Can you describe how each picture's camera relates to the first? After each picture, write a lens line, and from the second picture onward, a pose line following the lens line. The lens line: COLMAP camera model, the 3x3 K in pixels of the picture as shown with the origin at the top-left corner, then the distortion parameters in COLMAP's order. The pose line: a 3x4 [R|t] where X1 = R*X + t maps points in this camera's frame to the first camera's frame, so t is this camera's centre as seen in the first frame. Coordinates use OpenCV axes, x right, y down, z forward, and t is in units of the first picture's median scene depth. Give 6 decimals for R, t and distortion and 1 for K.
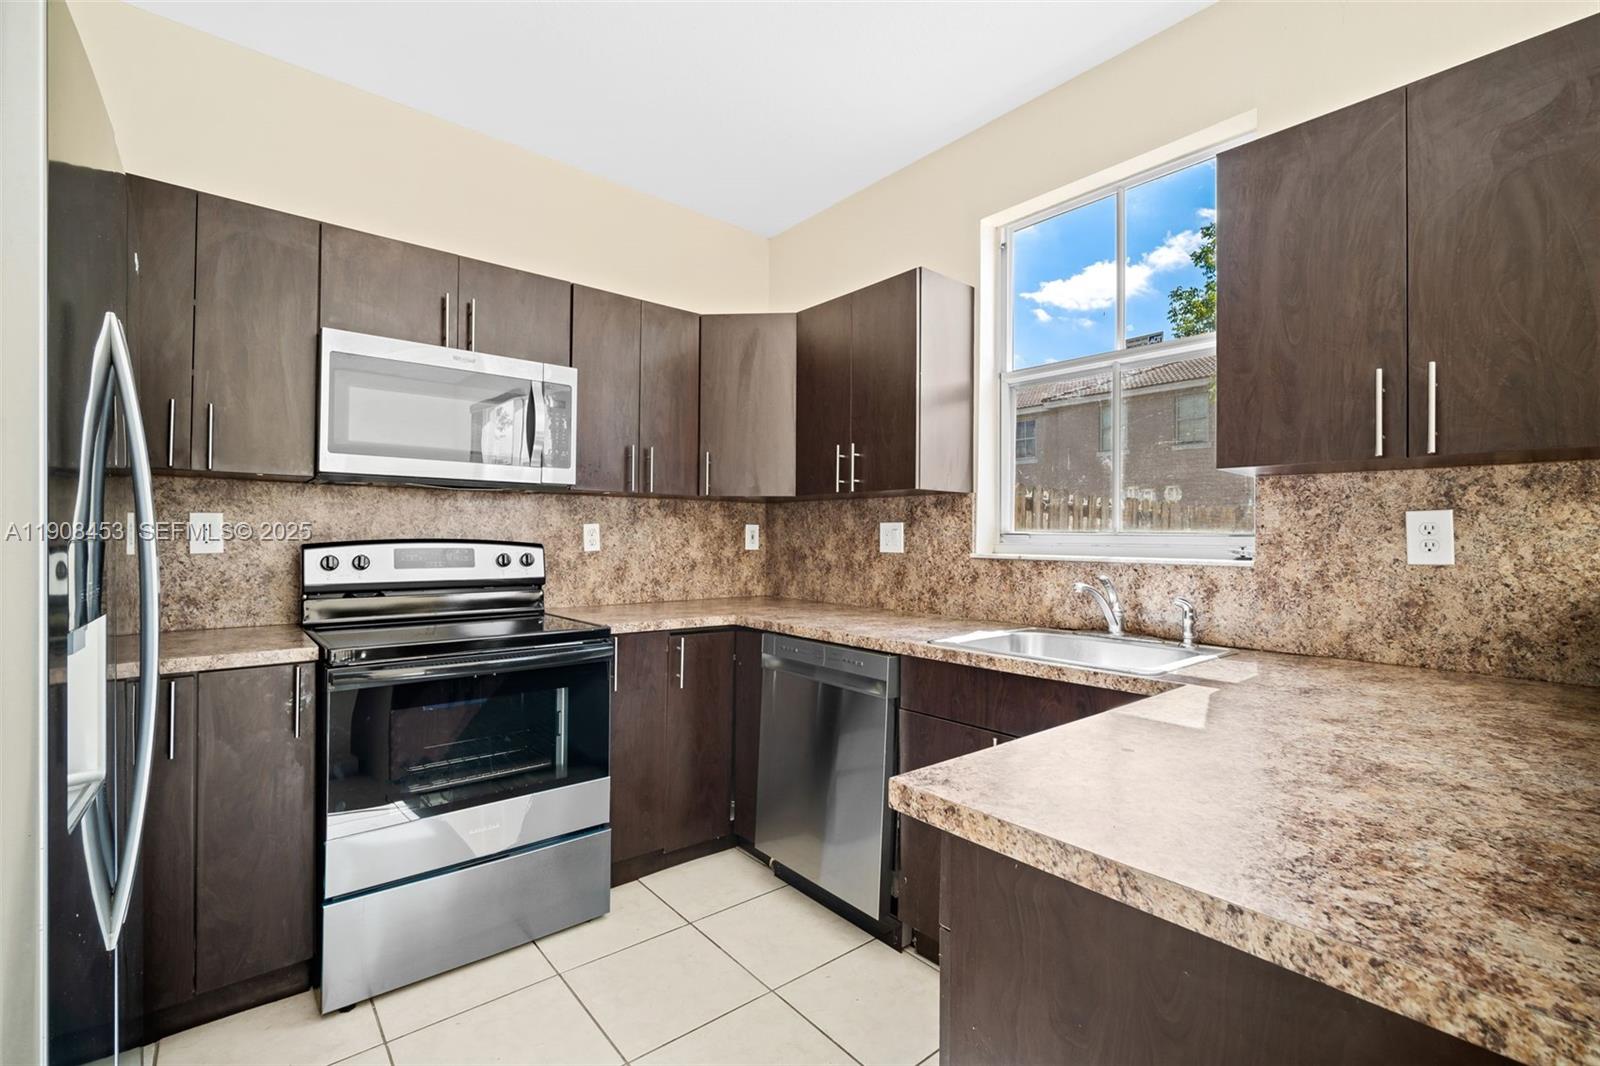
lens RADIAL K [[708.4, 0, 800.0], [0, 708.4, 533.0], [0, 0, 1]] dist [-0.000636, -0.000120]
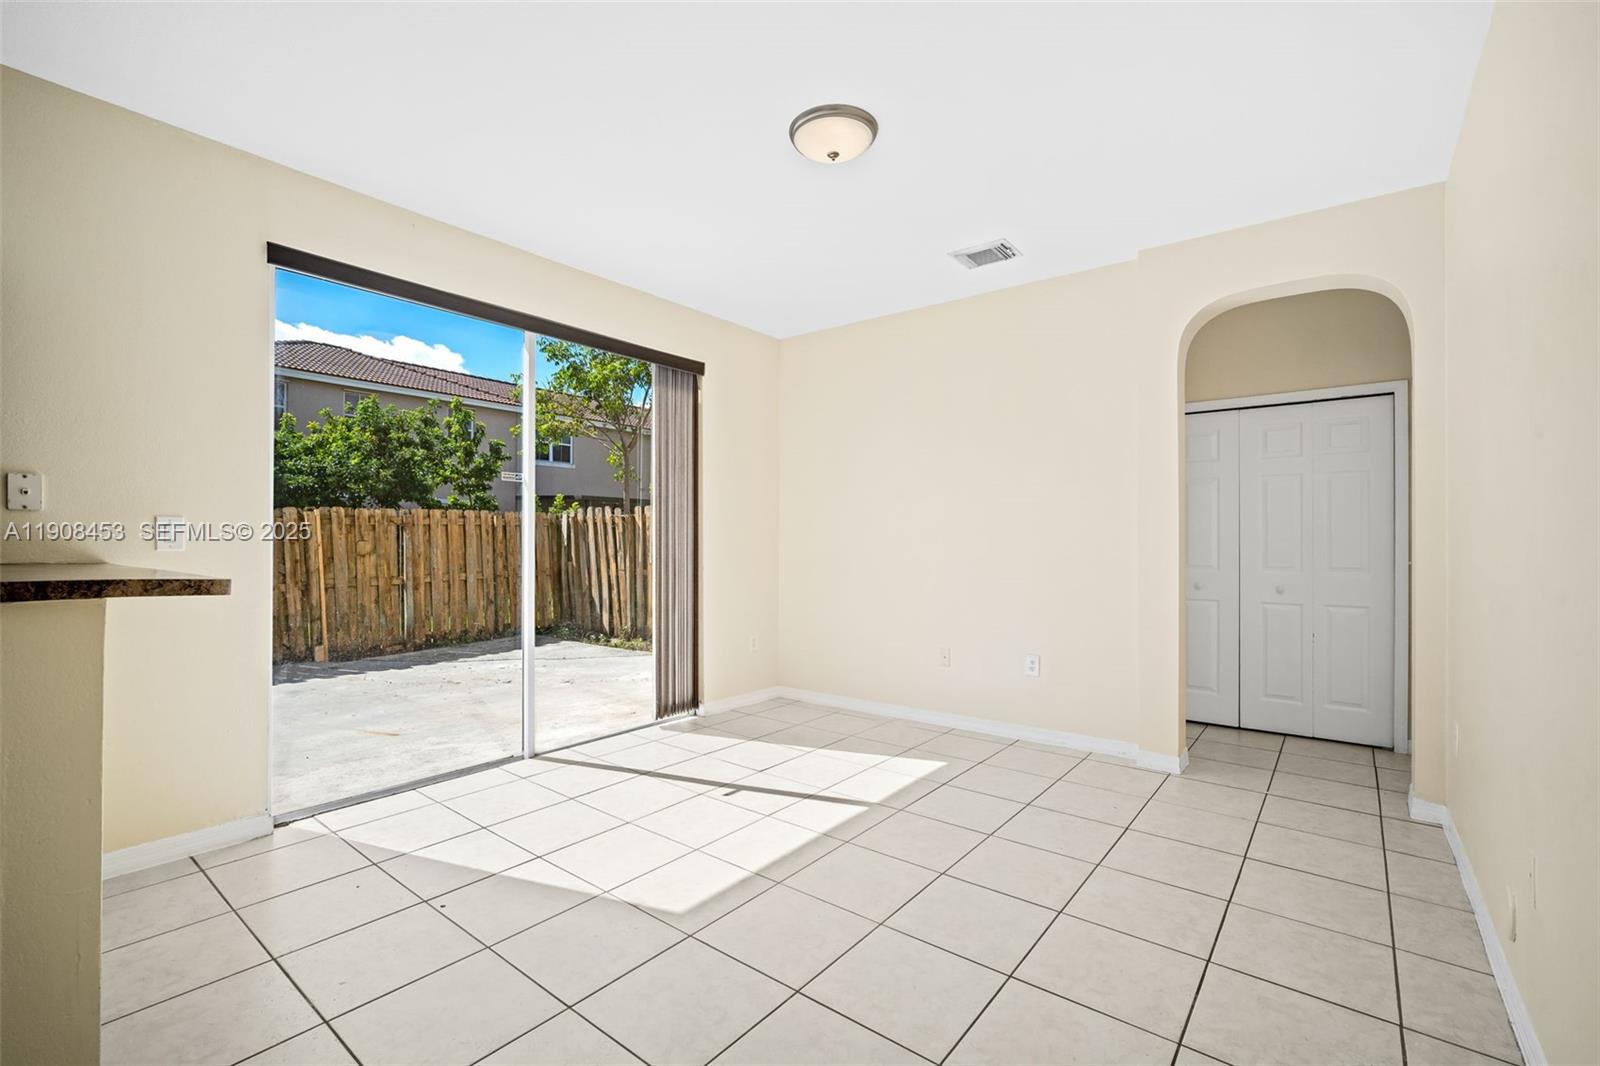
lens RADIAL K [[695.8, 0, 798.5], [0, 695.8, 536.7], [0, 0, 1]] dist [-0.003444, 0.000183]
pose [[-0.210282, -0.003086, 0.977636, -1.855558], [-0.016989, 0.999856, -0.000498, 0.000178], [-0.977493, -0.016714, -0.210304, 1.354683]]
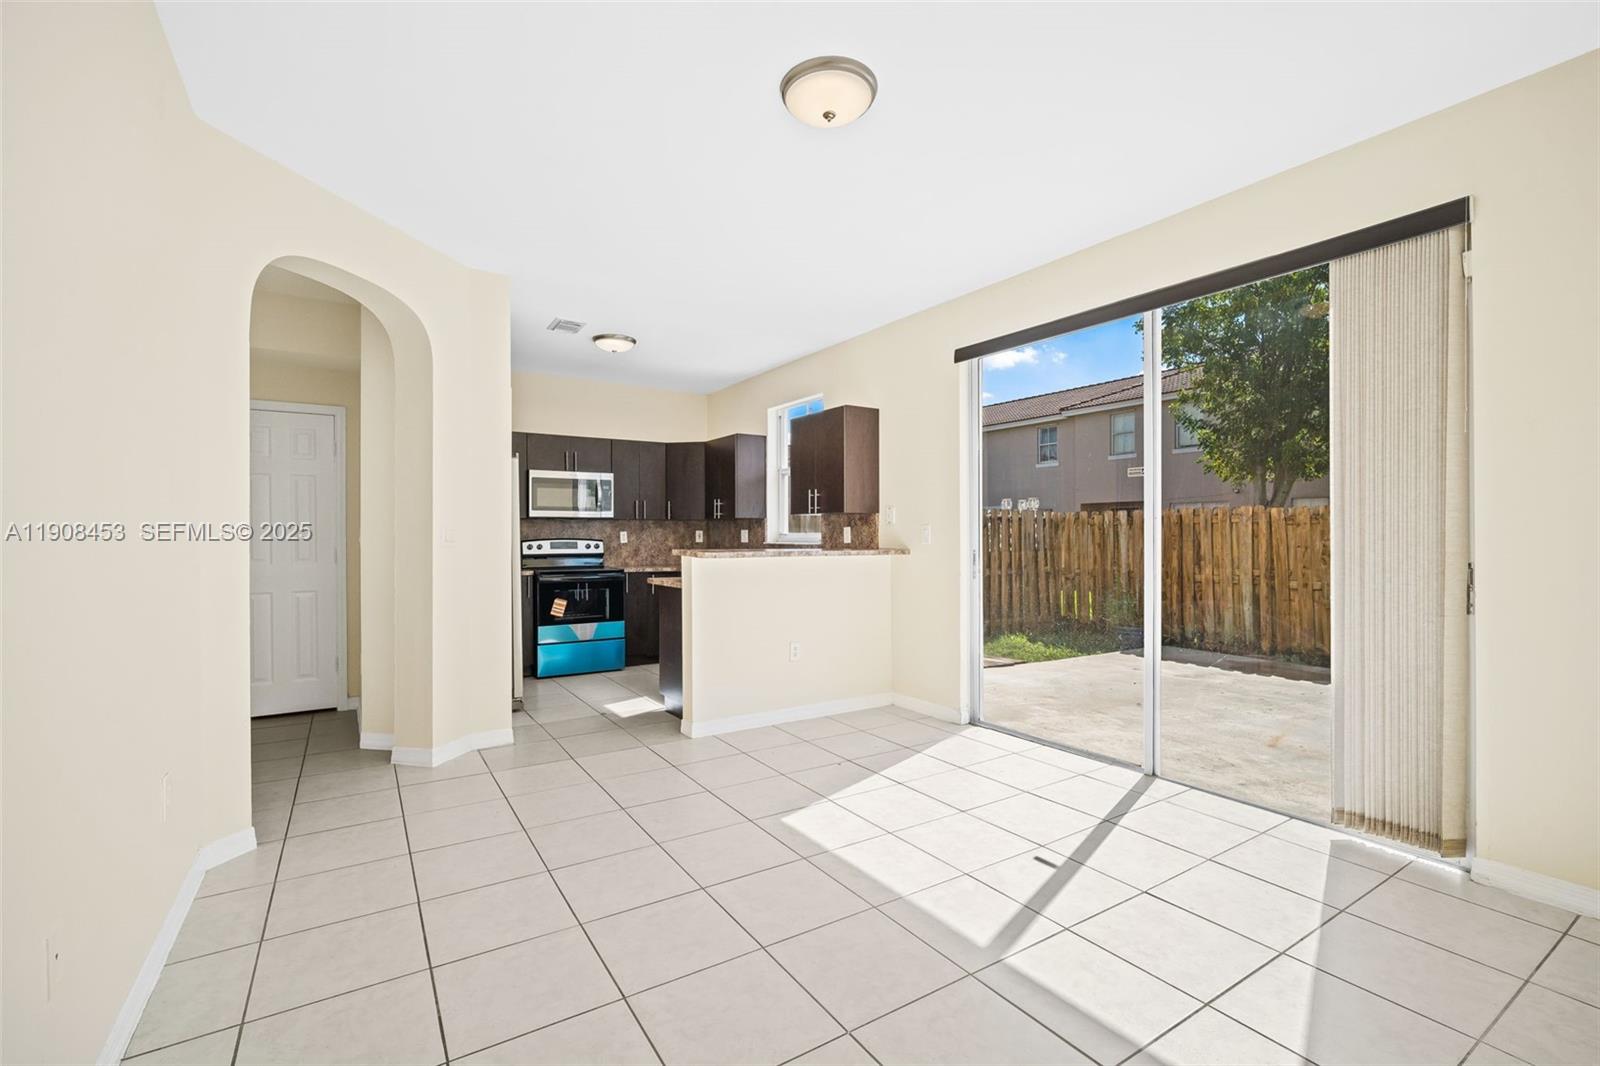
lens RADIAL K [[695.8, 0, 798.5], [0, 695.8, 536.7], [0, 0, 1]] dist [-0.003444, 0.000183]
pose [[0.993241, -0.009503, -0.115680, 0.665414], [0.010529, 0.999910, 0.008262, -0.010096], [0.115591, -0.009424, 0.993252, -1.494383]]
